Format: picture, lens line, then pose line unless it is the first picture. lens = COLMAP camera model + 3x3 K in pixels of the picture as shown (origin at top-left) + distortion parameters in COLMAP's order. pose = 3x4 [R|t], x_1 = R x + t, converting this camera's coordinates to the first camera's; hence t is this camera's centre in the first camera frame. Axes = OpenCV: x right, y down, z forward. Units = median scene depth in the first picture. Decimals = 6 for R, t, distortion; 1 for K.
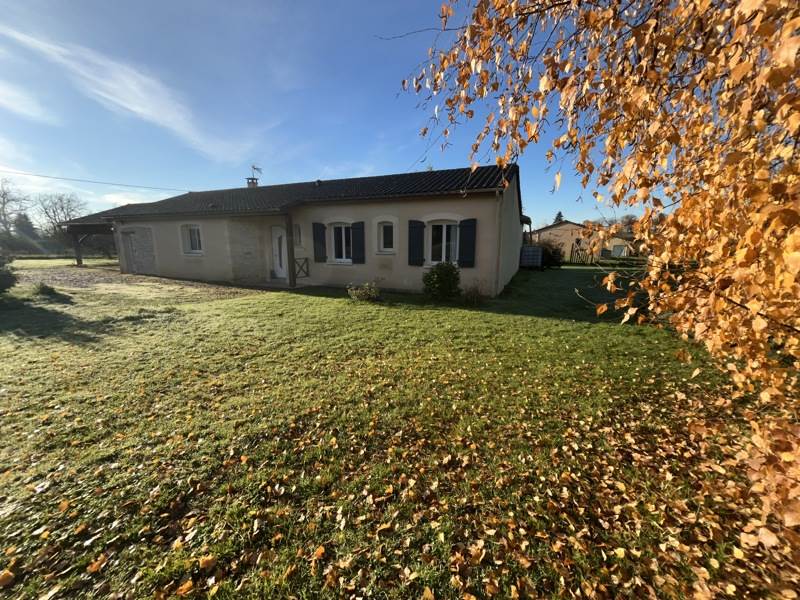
lens RADIAL K [[320.4, 0, 400.0], [0, 320.4, 300.0], [0, 0, 1]] dist [-0.000936, -0.000056]
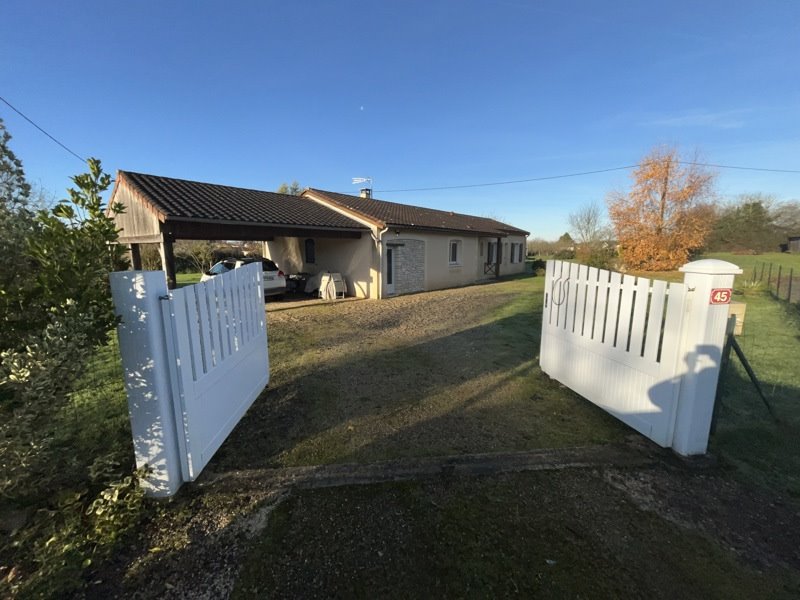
lens RADIAL K [[320.4, 0, 400.0], [0, 320.4, 300.0], [0, 0, 1]] dist [-0.000936, -0.000056]
pose [[0.265251, -0.157140, 0.951288, -2.184706], [0.174937, 0.978098, 0.112791, -0.219241], [-0.948177, 0.136497, 0.286931, 1.038584]]
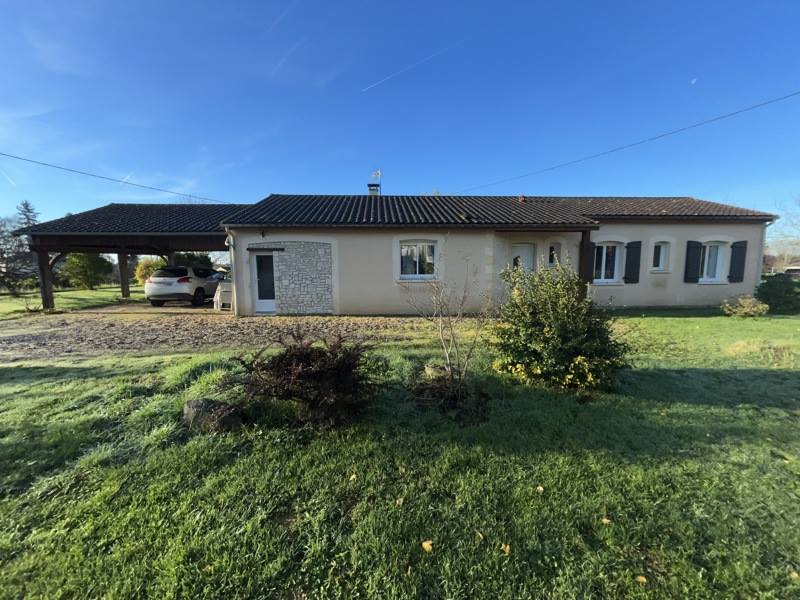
lens RADIAL K [[320.4, 0, 400.0], [0, 320.4, 300.0], [0, 0, 1]] dist [-0.000936, -0.000056]
pose [[0.890303, -0.058582, 0.451584, -1.213832], [0.090797, 0.994615, -0.049979, -0.077834], [-0.446224, 0.085499, 0.890828, 0.448763]]
